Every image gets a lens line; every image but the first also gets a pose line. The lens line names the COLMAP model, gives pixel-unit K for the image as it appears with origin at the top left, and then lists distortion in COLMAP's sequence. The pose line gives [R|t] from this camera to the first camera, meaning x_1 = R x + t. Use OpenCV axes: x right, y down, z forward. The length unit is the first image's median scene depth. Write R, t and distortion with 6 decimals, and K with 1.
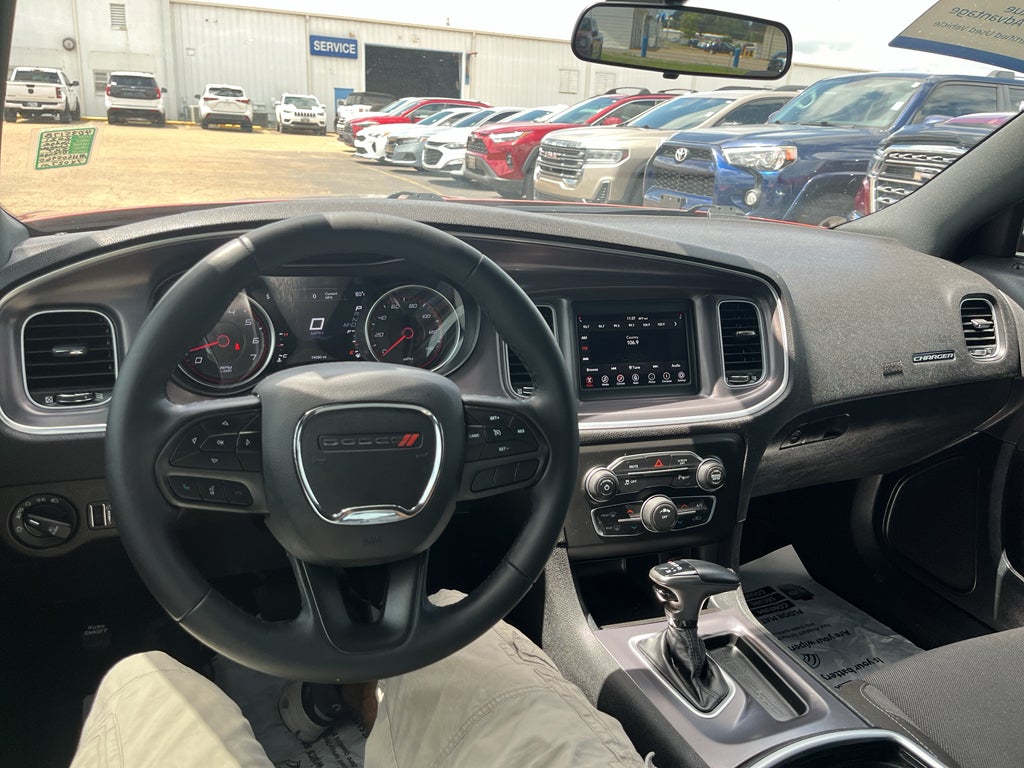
lens RADIAL K [[787.8, 0, 510.8], [0, 787.8, 387.8], [0, 0, 1]] dist [0.076945, -0.116900]
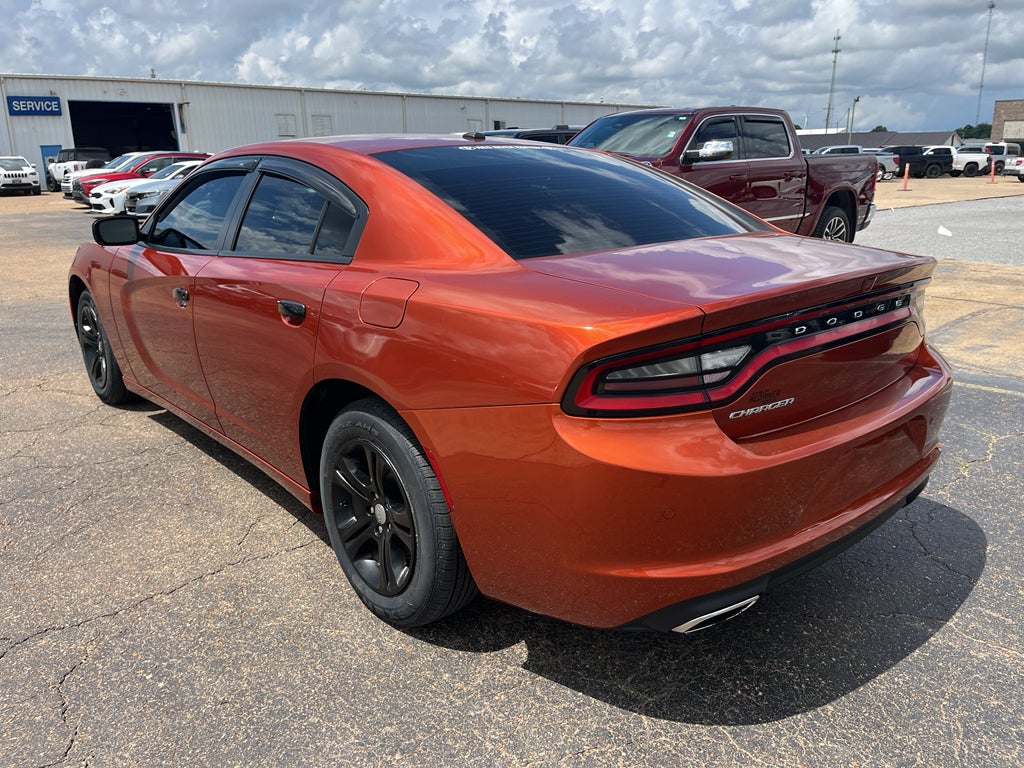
lens RADIAL K [[787.8, 0, 528.3], [0, 787.8, 400.6], [0, 0, 1]] dist [0.076945, -0.116900]
pose [[0.939719, -0.157173, 0.303686, -0.004948], [0.163740, 0.986496, 0.003887, 0.028250], [-0.300196, 0.046073, 0.952764, -0.105216]]
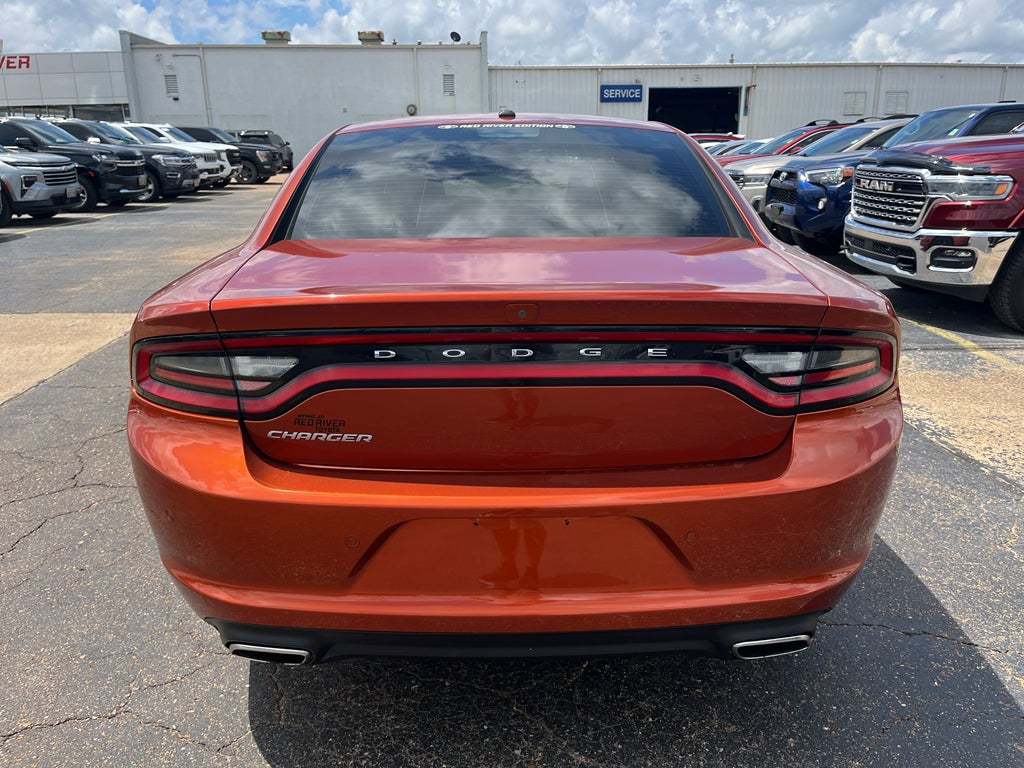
lens RADIAL K [[787.8, 0, 507.2], [0, 787.8, 391.8], [0, 0, 1]] dist [0.076945, -0.116900]
pose [[0.930846, 0.047689, -0.362287, 0.059818], [-0.059521, 0.997994, -0.021562, 0.029548], [0.360532, 0.041634, 0.931817, -0.095914]]
